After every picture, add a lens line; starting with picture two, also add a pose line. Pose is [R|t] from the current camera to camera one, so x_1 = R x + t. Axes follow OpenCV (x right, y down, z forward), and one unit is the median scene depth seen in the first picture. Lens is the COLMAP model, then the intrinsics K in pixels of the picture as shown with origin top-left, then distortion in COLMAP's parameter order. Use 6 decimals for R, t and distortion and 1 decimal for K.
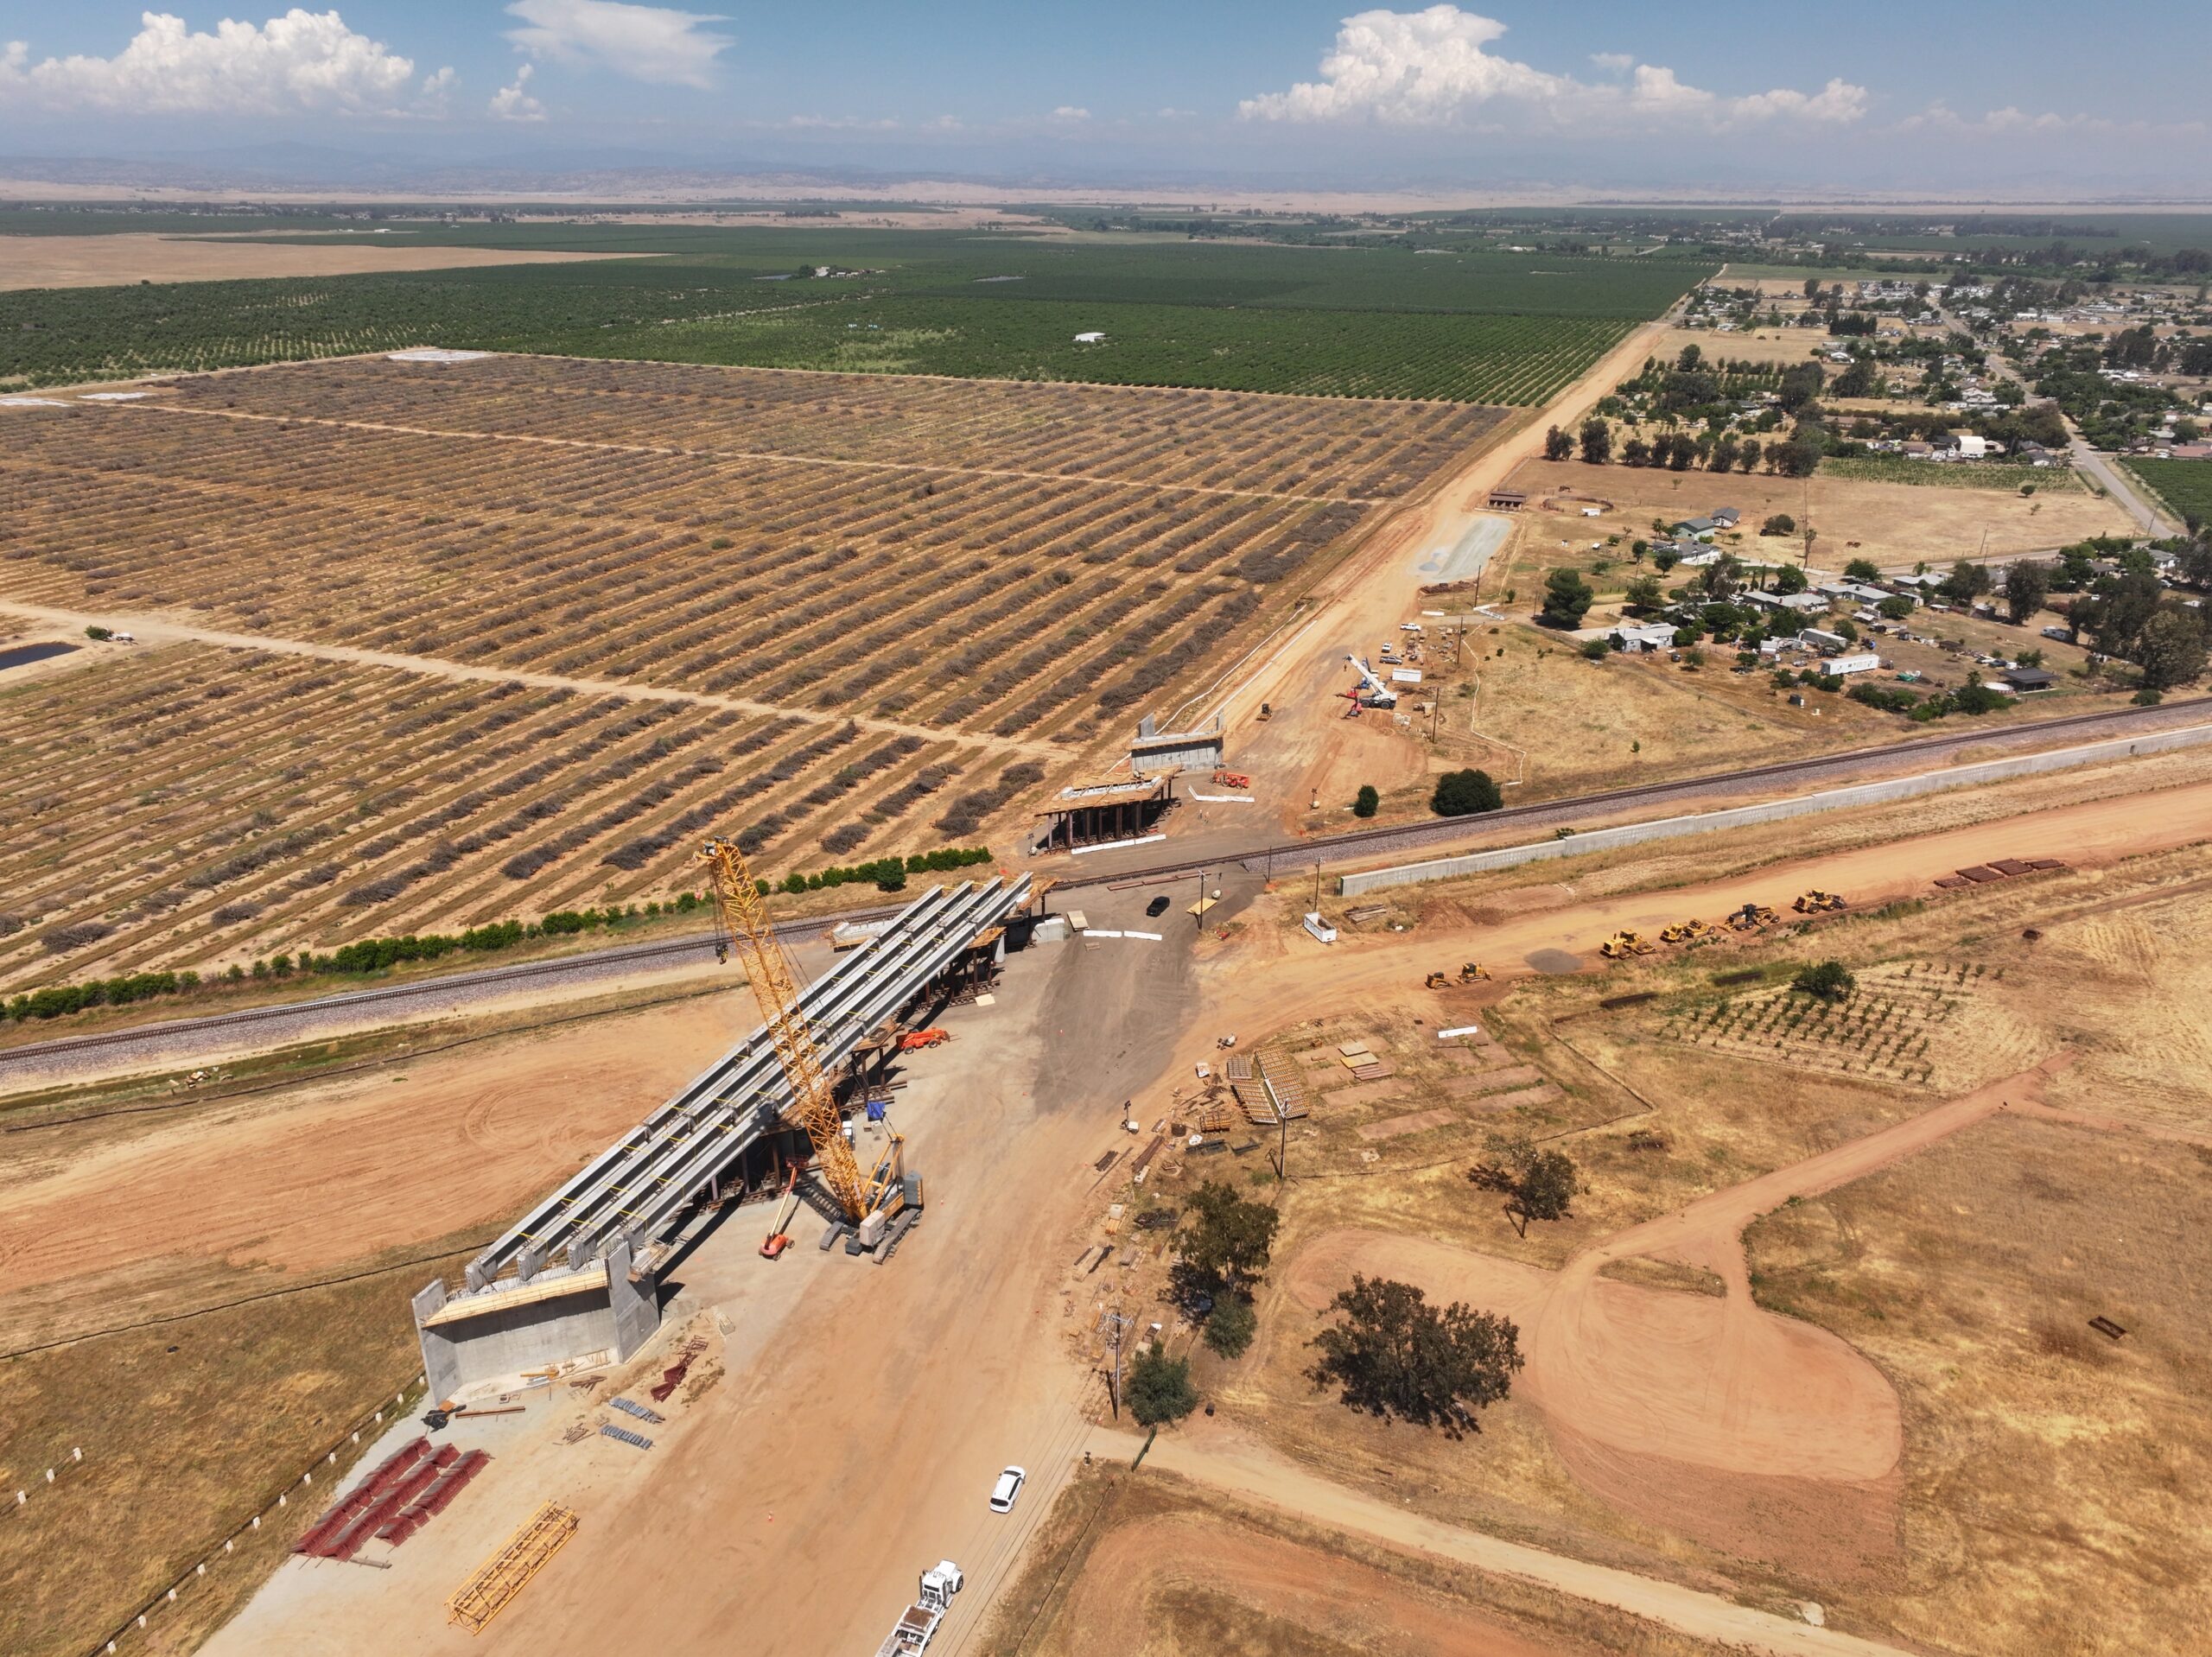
lens RADIAL K [[1551.7, 0, 1103.9], [0, 1551.7, 824.9], [0, 0, 1]] dist [-0.005703, 0.019768]
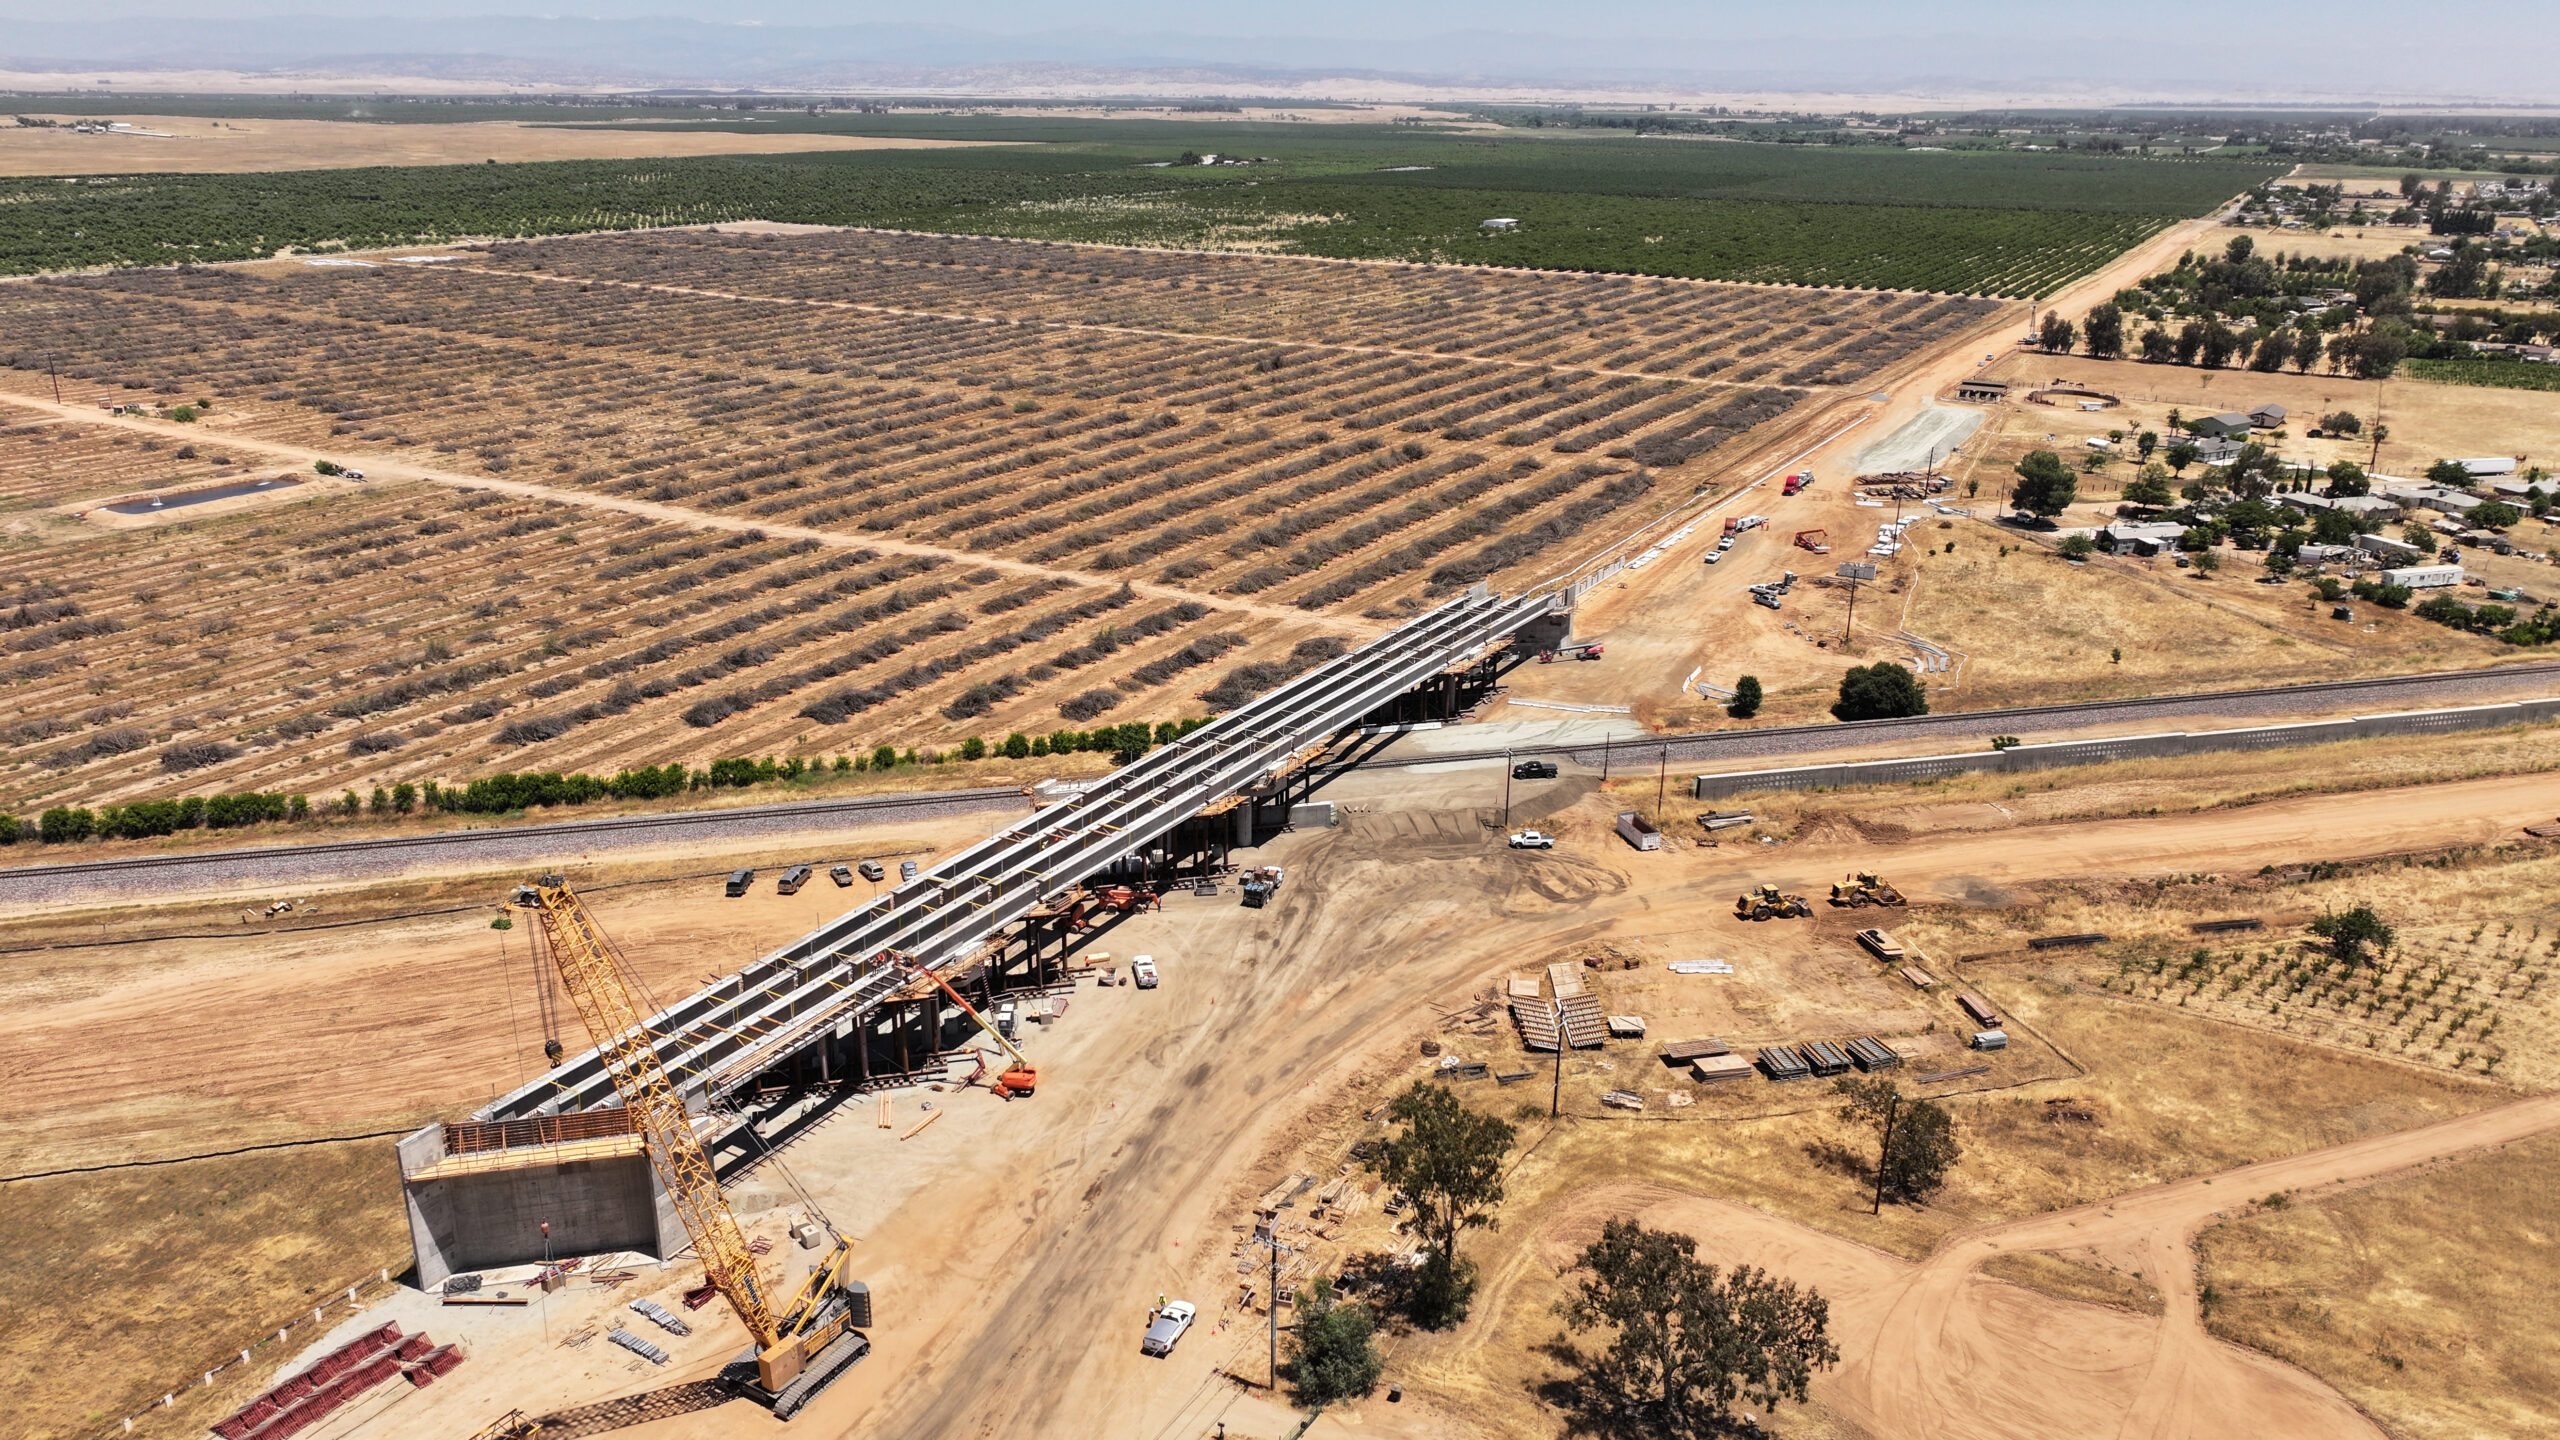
lens RADIAL K [[1800.5, 0, 1278.1], [0, 1800.5, 709.2], [0, 0, 1]] dist [-0.005780, 0.021409]
pose [[0.990132, 0.049812, -0.130985, 0.051842], [-0.057243, 0.996921, -0.053591, 0.051616], [0.127912, 0.060560, 0.989935, 0.064287]]
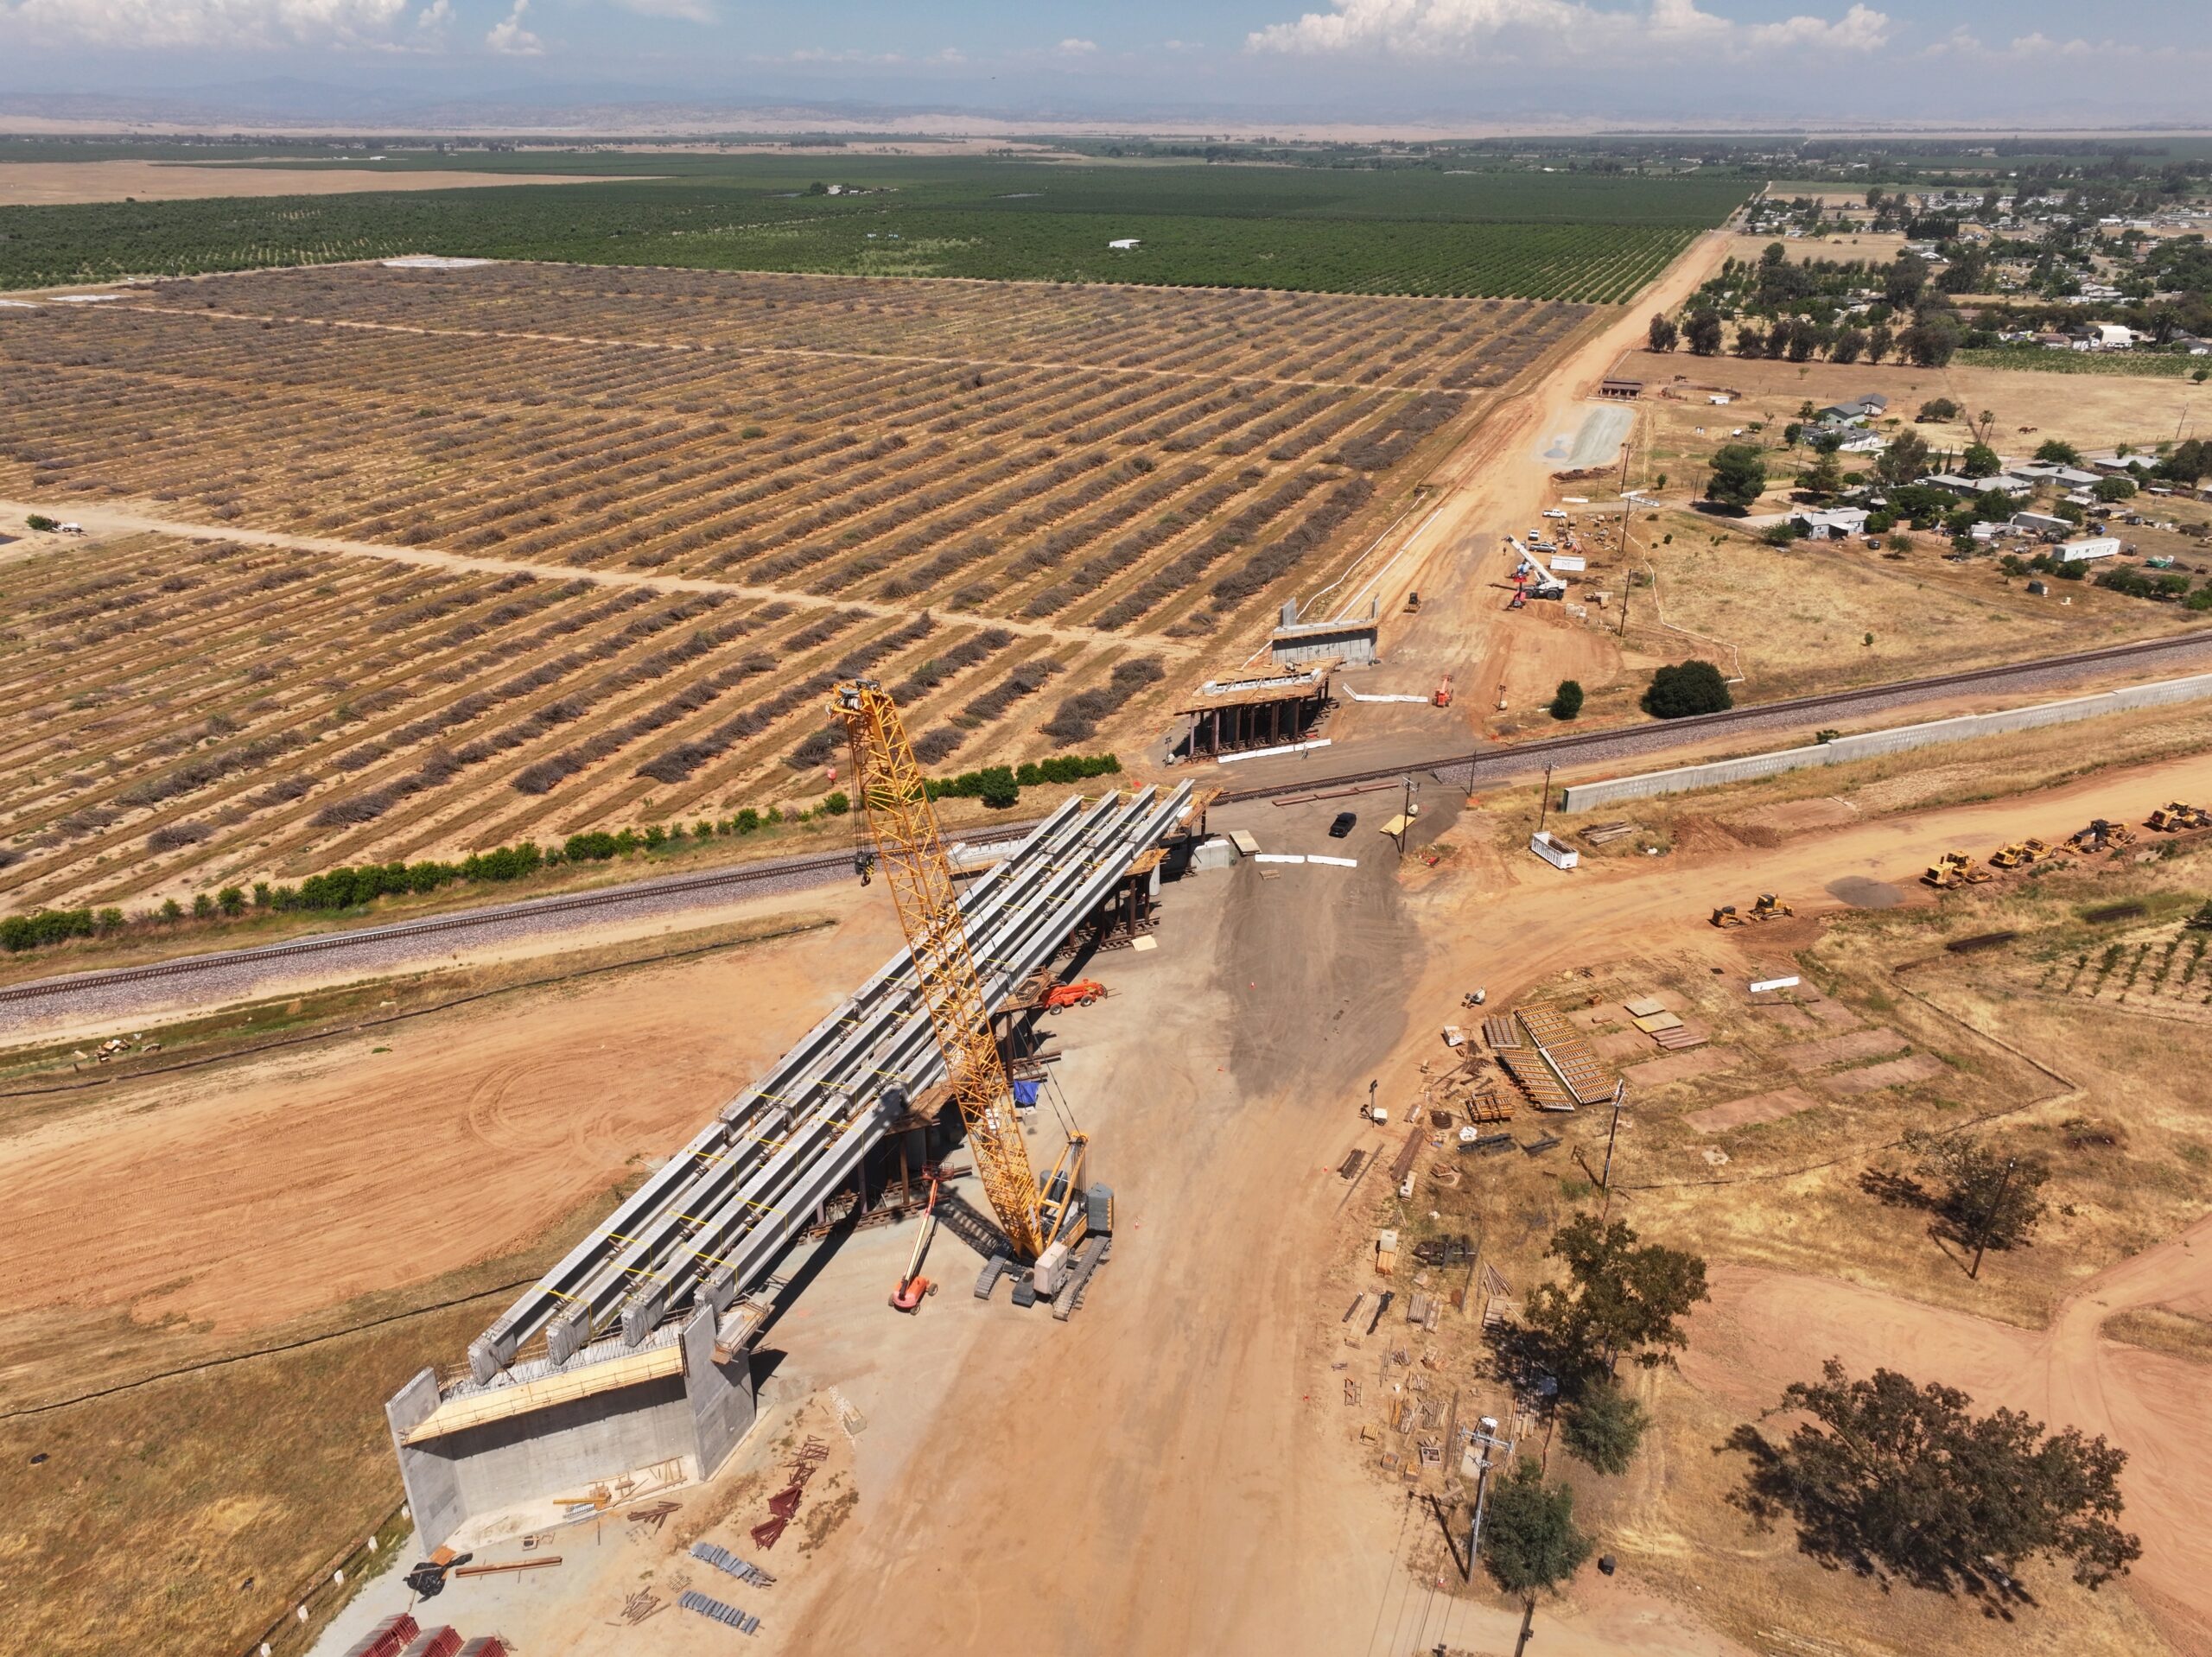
lens RADIAL K [[1551.7, 0, 1103.9], [0, 1551.7, 824.9], [0, 0, 1]] dist [-0.005703, 0.019768]
pose [[0.999983, -0.002344, -0.005288, -0.067780], [0.002529, 0.999371, 0.035363, 0.020026], [0.005202, -0.035375, 0.999361, 0.172782]]
